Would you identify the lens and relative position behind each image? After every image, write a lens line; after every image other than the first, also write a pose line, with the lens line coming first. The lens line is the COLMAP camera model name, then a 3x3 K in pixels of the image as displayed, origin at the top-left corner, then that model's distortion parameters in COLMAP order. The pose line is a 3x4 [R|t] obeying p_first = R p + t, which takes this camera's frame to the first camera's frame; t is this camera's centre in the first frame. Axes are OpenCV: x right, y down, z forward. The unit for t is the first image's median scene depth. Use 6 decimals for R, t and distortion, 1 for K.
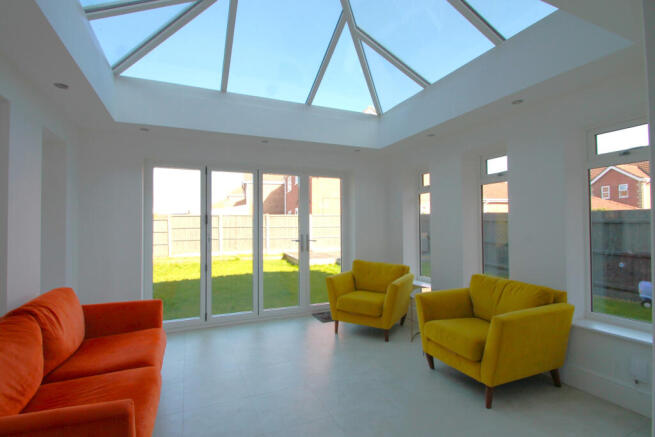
lens RADIAL K [[311.0, 0, 321.9], [0, 311.0, 219.4], [0, 0, 1]] dist [0.005382, -0.000918]
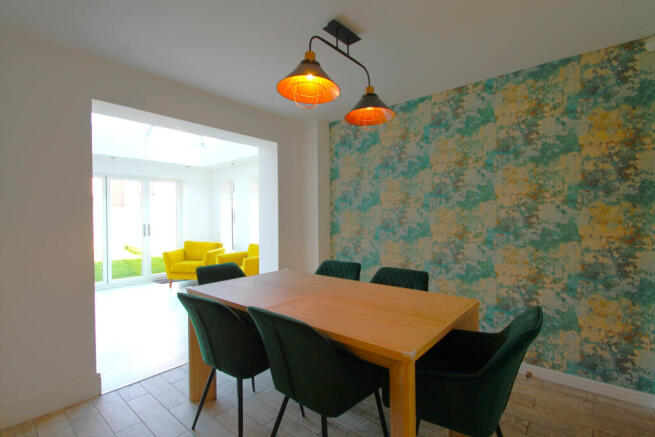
lens RADIAL K [[311.0, 0, 321.9], [0, 311.0, 219.4], [0, 0, 1]] dist [0.005382, -0.000918]
pose [[0.897617, -0.011648, 0.440623, 0.037786], [0.001785, 0.999739, 0.022792, -0.004008], [-0.440774, -0.019672, 0.897403, -0.623436]]
